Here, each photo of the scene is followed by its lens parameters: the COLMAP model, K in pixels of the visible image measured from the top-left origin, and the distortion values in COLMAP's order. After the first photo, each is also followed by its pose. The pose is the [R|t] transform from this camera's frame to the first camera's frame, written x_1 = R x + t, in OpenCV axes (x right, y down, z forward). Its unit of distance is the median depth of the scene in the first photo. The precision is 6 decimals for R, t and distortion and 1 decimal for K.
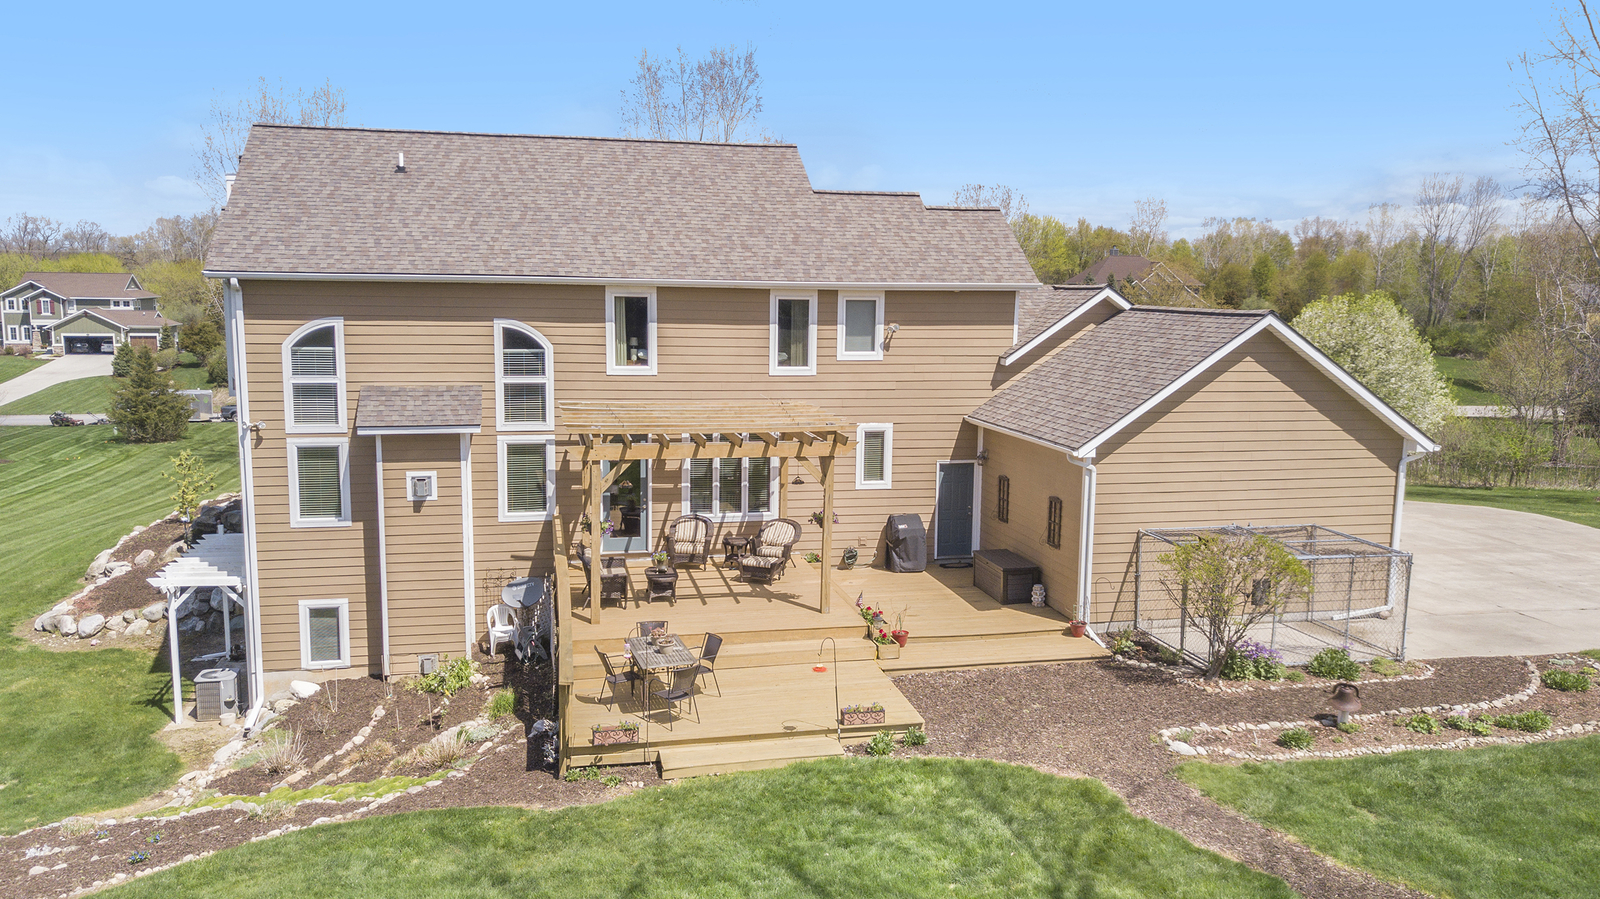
lens RADIAL K [[1210.9, 0, 802.4], [0, 1210.9, 477.1], [0, 0, 1]] dist [0.036686, -0.050489]
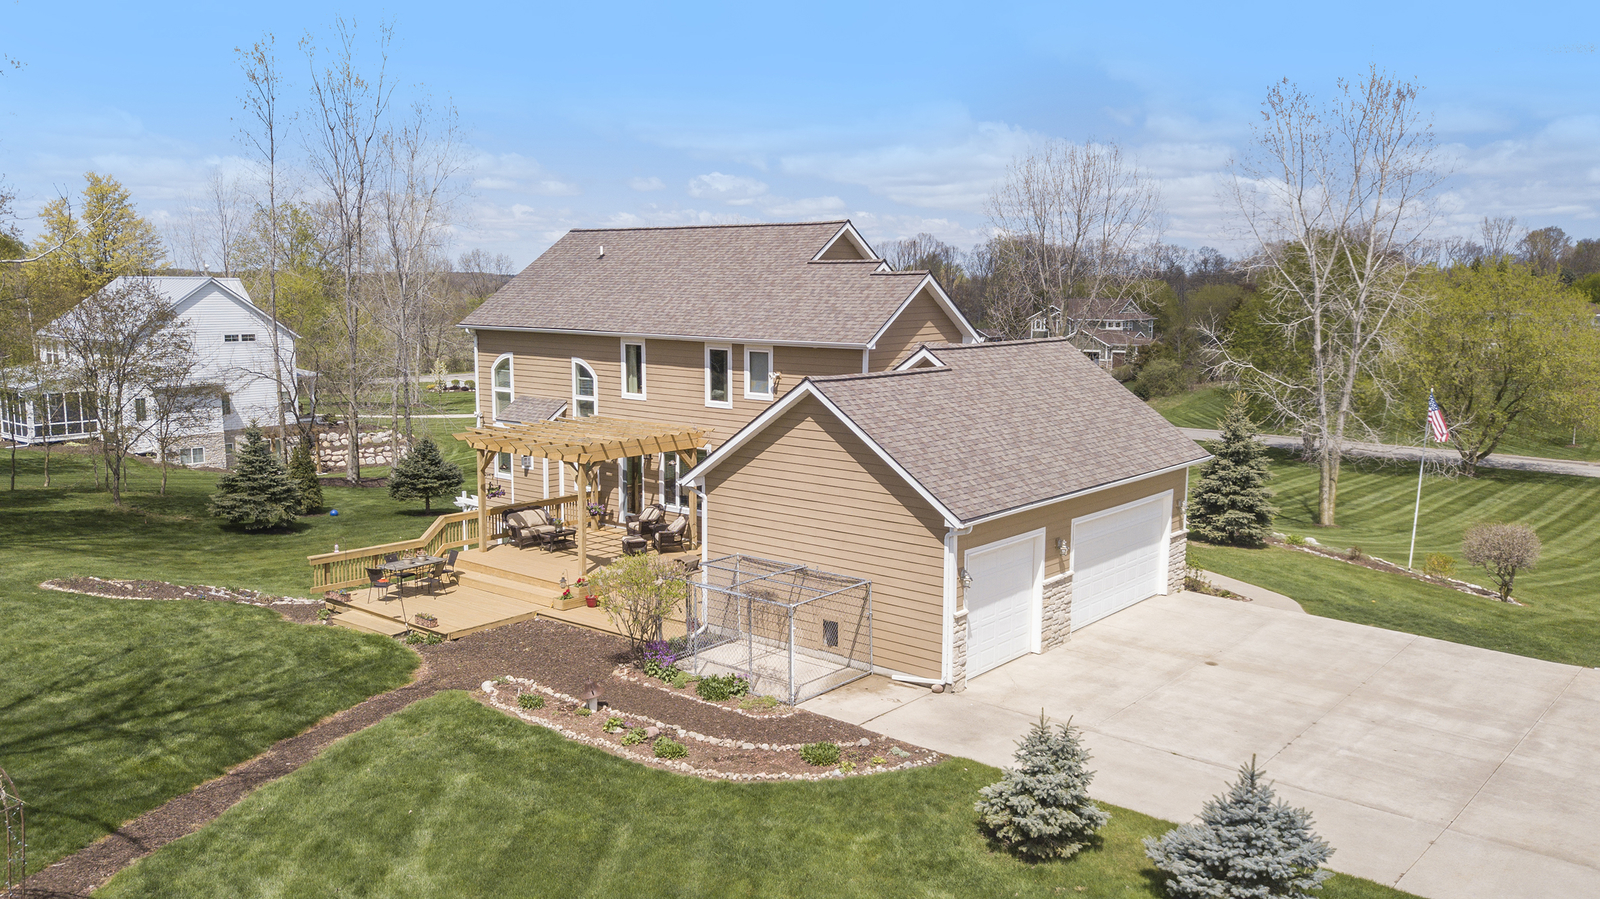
lens RADIAL K [[1222.3, 0, 801.3], [0, 1222.3, 475.9], [0, 0, 1]] dist [-0.000633, 0.006713]
pose [[0.615189, 0.113001, -0.780240, 1.123905], [-0.124479, 0.991183, 0.045405, -0.086453], [0.778491, 0.069191, 0.623831, 0.273029]]
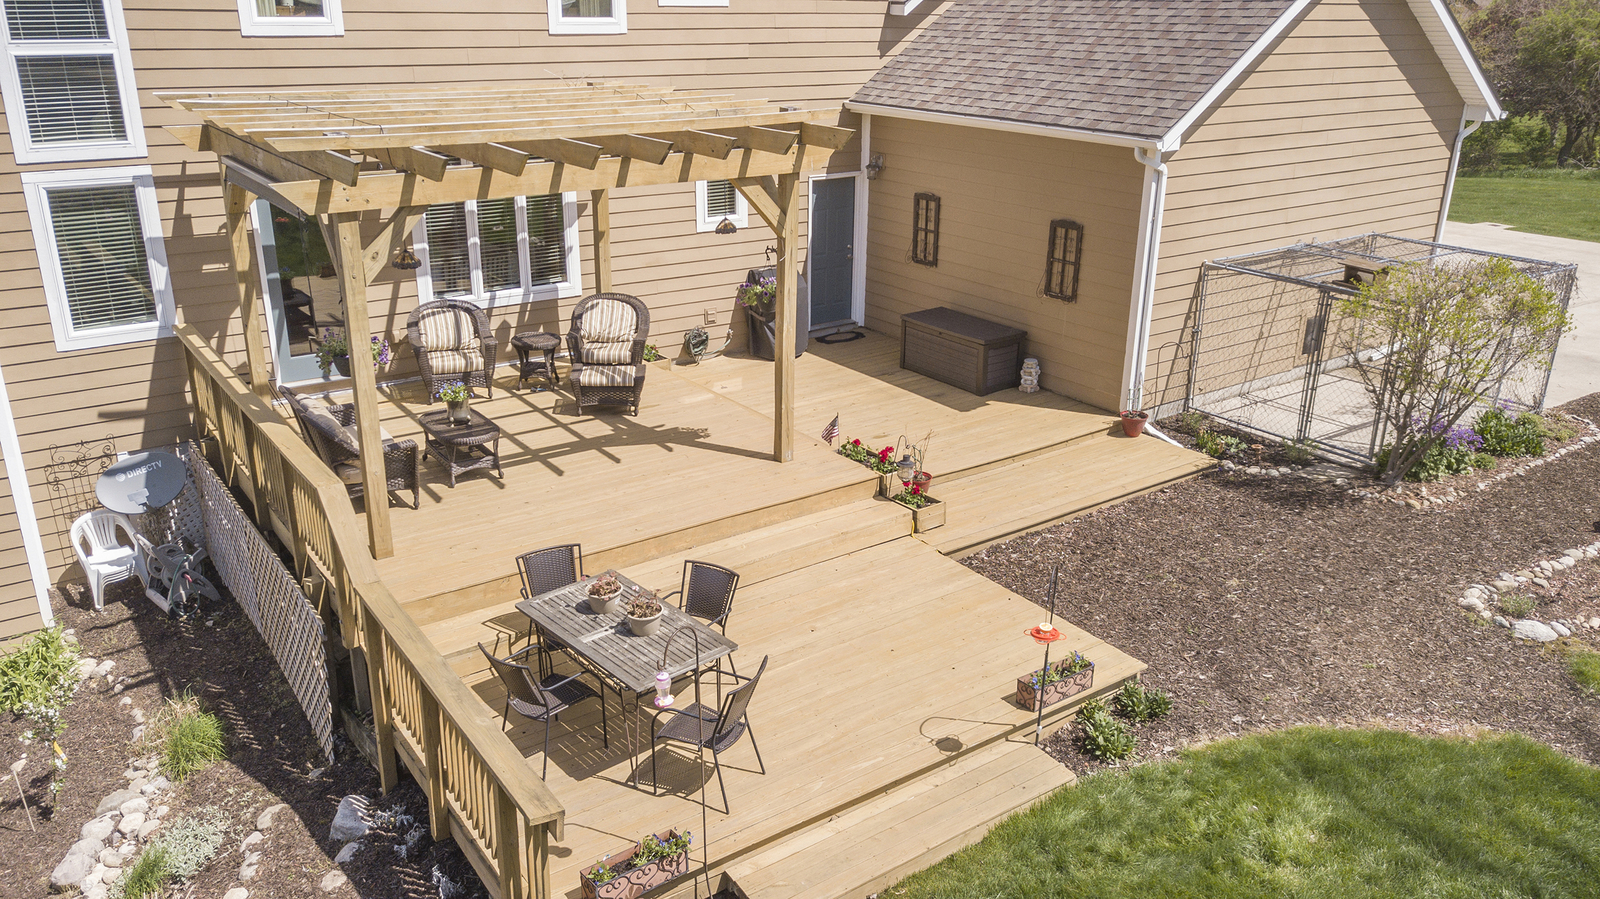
lens RADIAL K [[1210.9, 0, 802.4], [0, 1210.9, 477.1], [0, 0, 1]] dist [0.036686, -0.050489]
pose [[0.919833, -0.149644, 0.362647, -0.160426], [0.064699, 0.969598, 0.235993, -0.011819], [-0.386937, -0.193611, 0.901551, 0.427627]]
